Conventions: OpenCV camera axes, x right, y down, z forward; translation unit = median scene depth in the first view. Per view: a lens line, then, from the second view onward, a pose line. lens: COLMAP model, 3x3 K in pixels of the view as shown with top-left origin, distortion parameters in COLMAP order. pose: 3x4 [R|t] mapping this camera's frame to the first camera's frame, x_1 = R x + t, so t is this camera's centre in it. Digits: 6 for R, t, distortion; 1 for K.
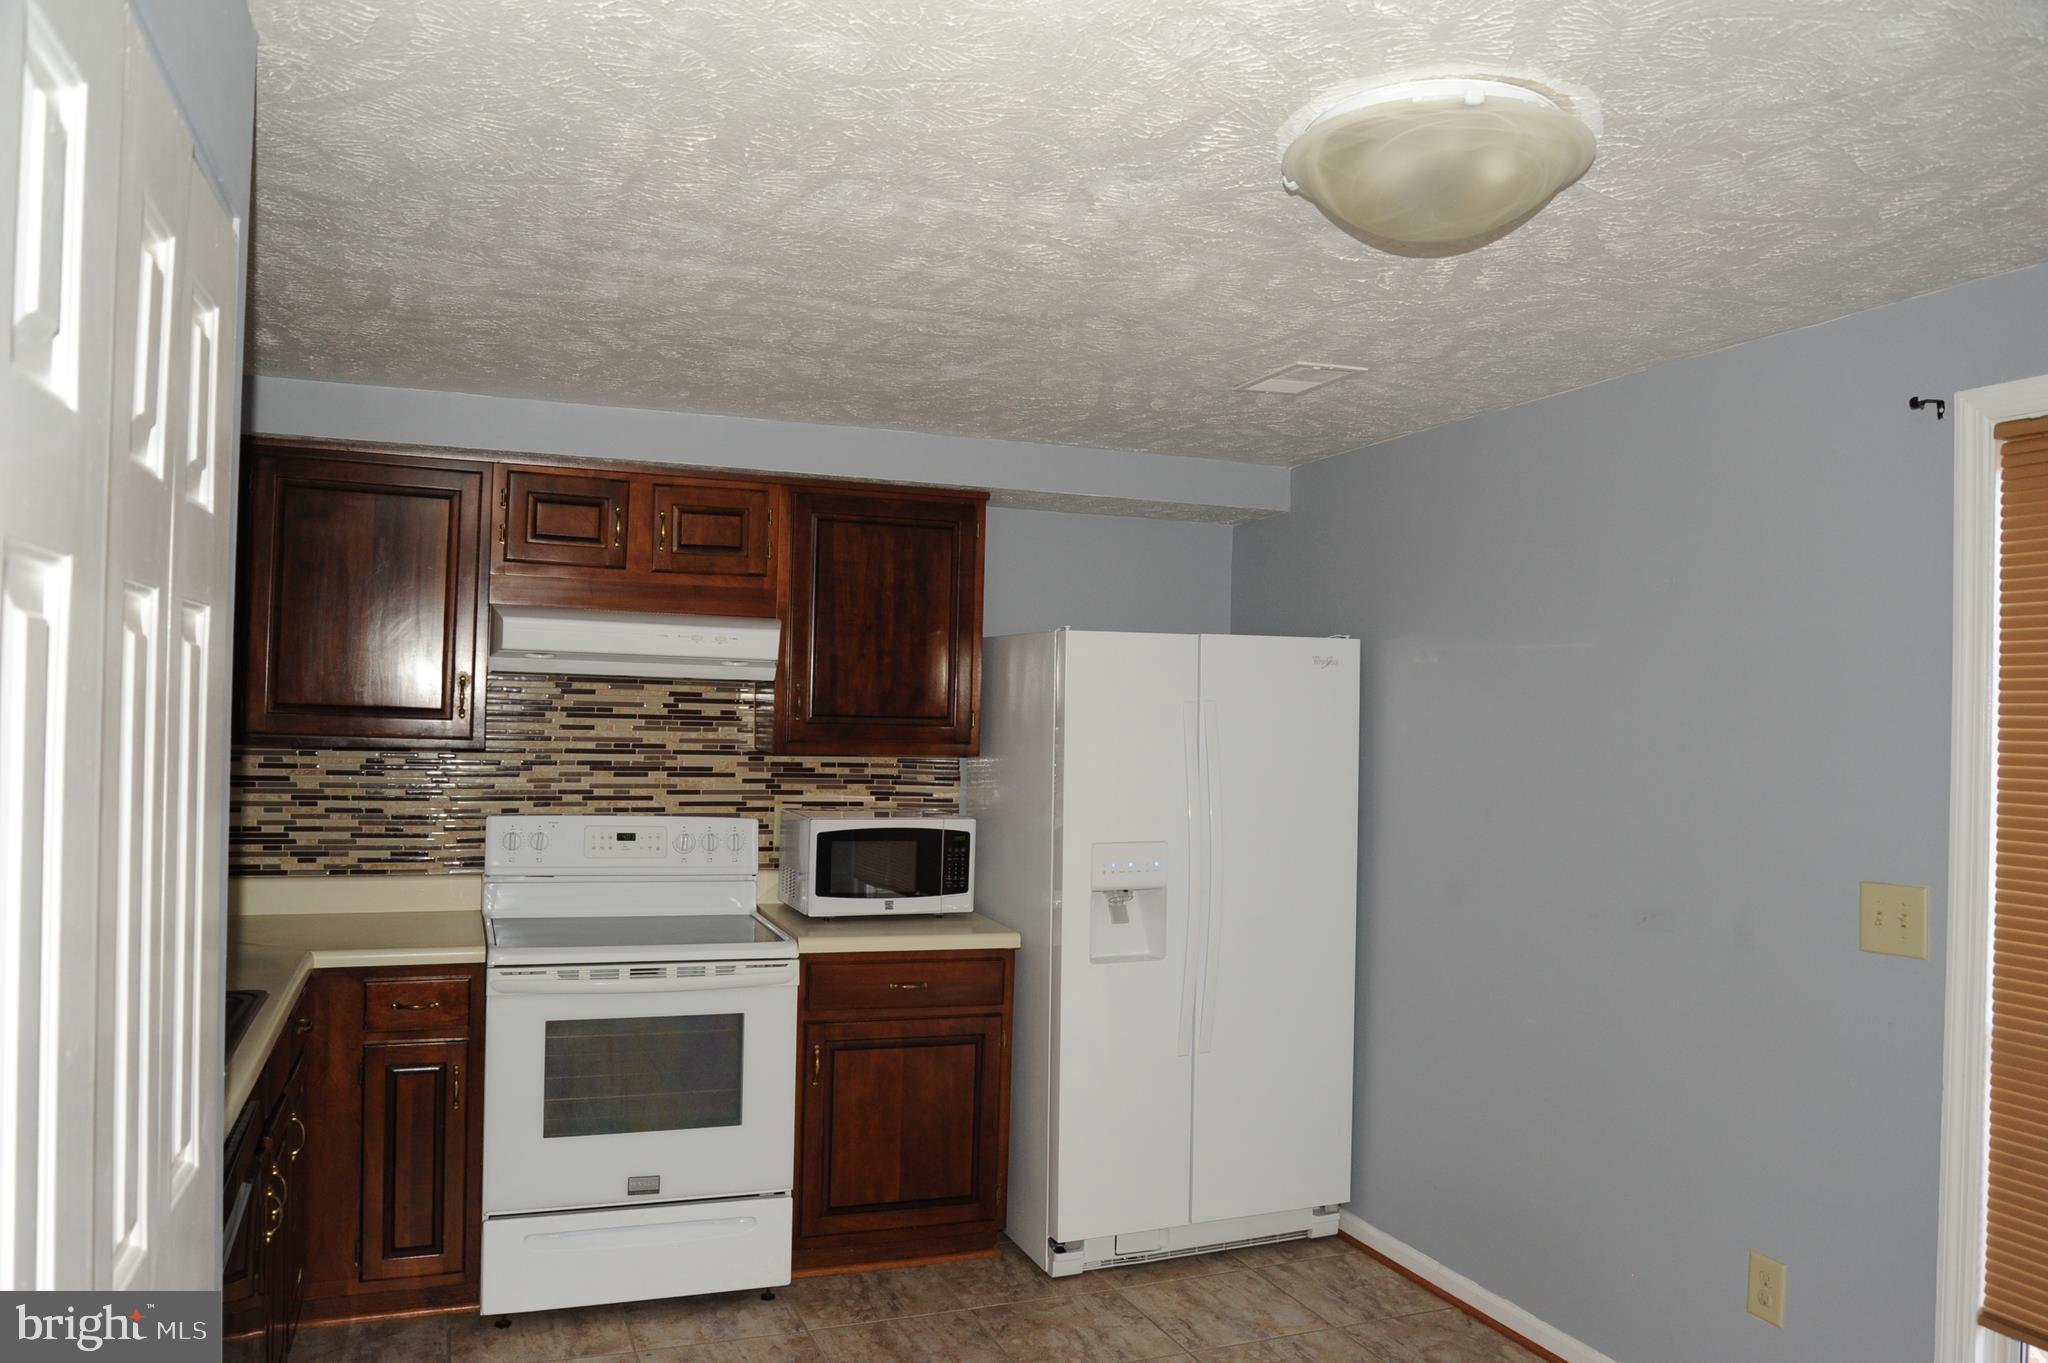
lens RADIAL K [[1460.3, 0, 1015.0], [0, 1460.3, 710.9], [0, 0, 1]] dist [-0.074247, 0.042843]
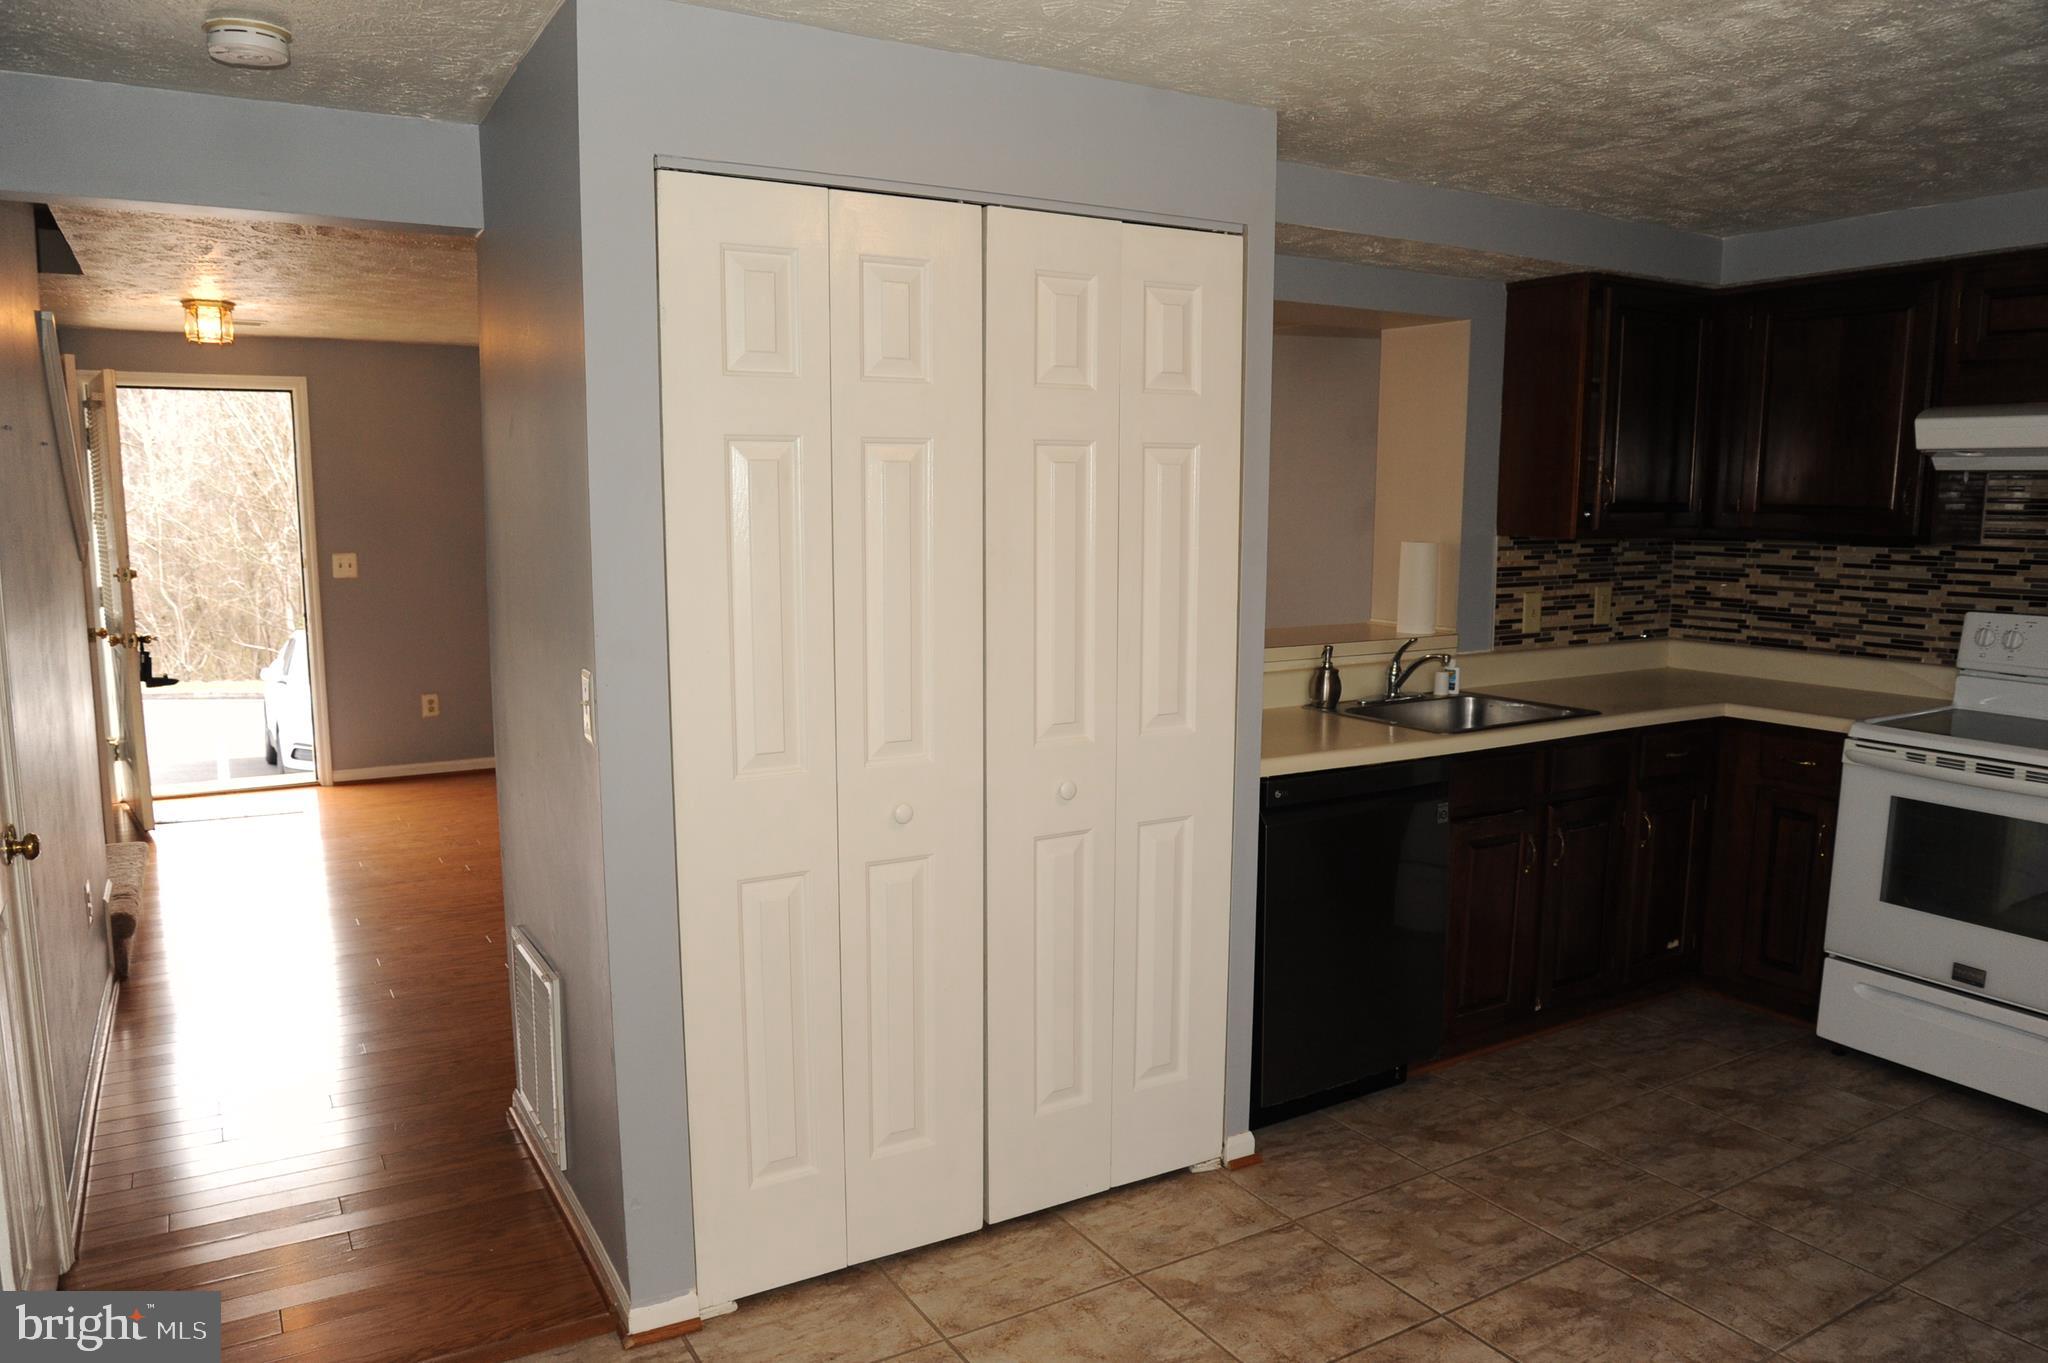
lens RADIAL K [[1399.3, 0, 1022.1], [0, 1399.3, 713.5], [0, 0, 1]] dist [-0.082257, 0.032862]
pose [[0.164558, 0.127324, -0.978115, 0.496020], [0.006714, 0.991466, 0.130192, 0.014277], [0.986345, -0.027991, 0.162298, 0.170952]]
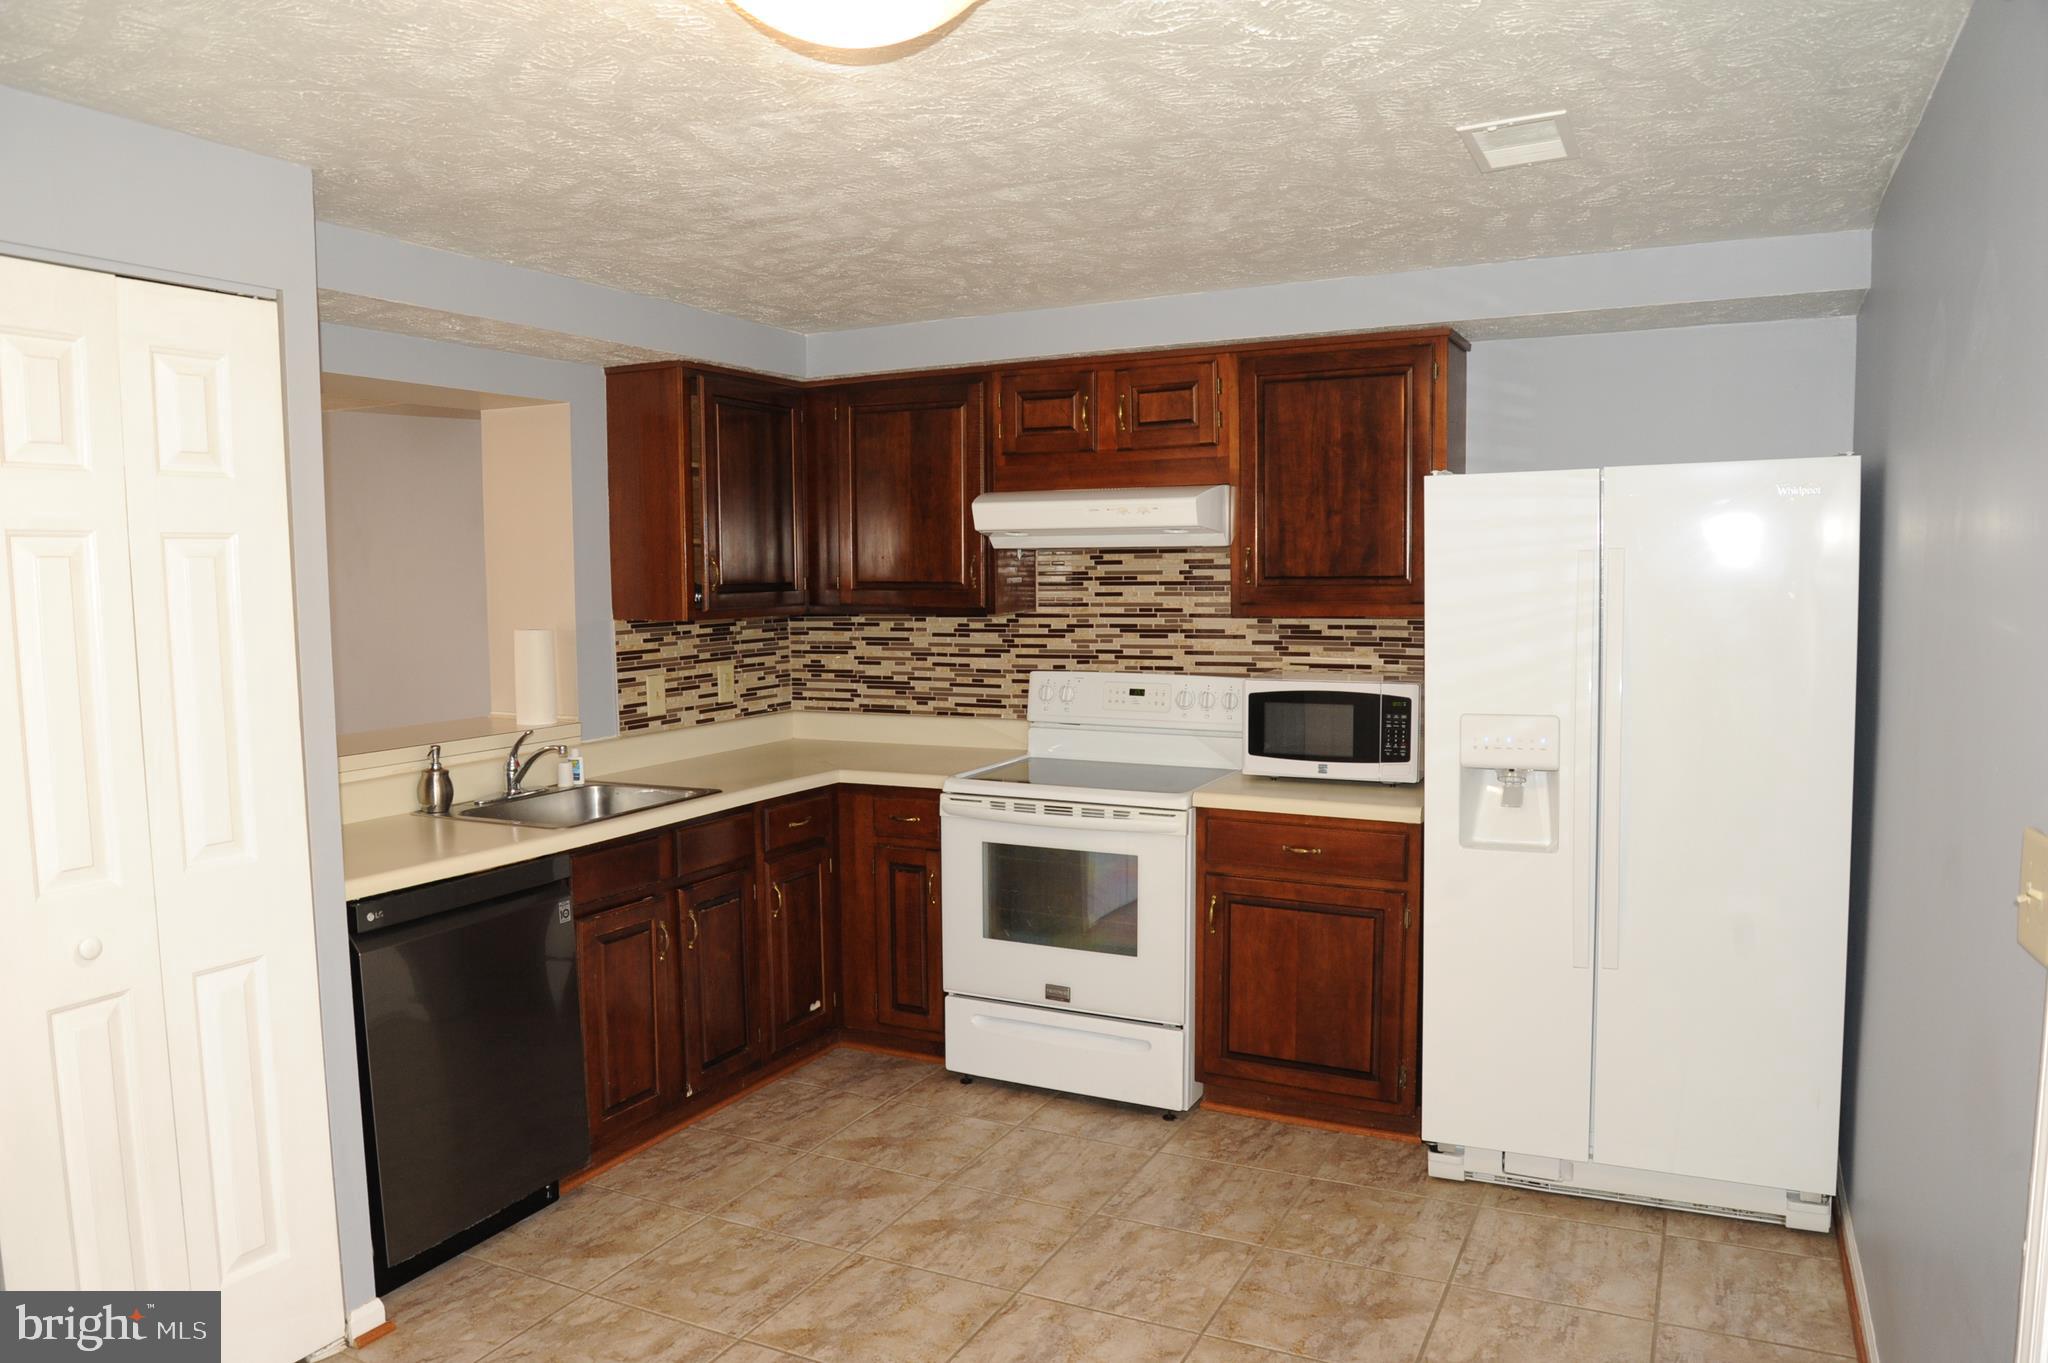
lens RADIAL K [[1408.5, 0, 1014.9], [0, 1408.5, 712.1], [0, 0, 1]] dist [-0.084678, 0.035857]
pose [[0.669617, 0.041638, -0.741539, 0.492779], [0.029632, 0.996135, 0.082692, 0.010452], [0.742115, -0.077345, 0.665795, 0.222952]]
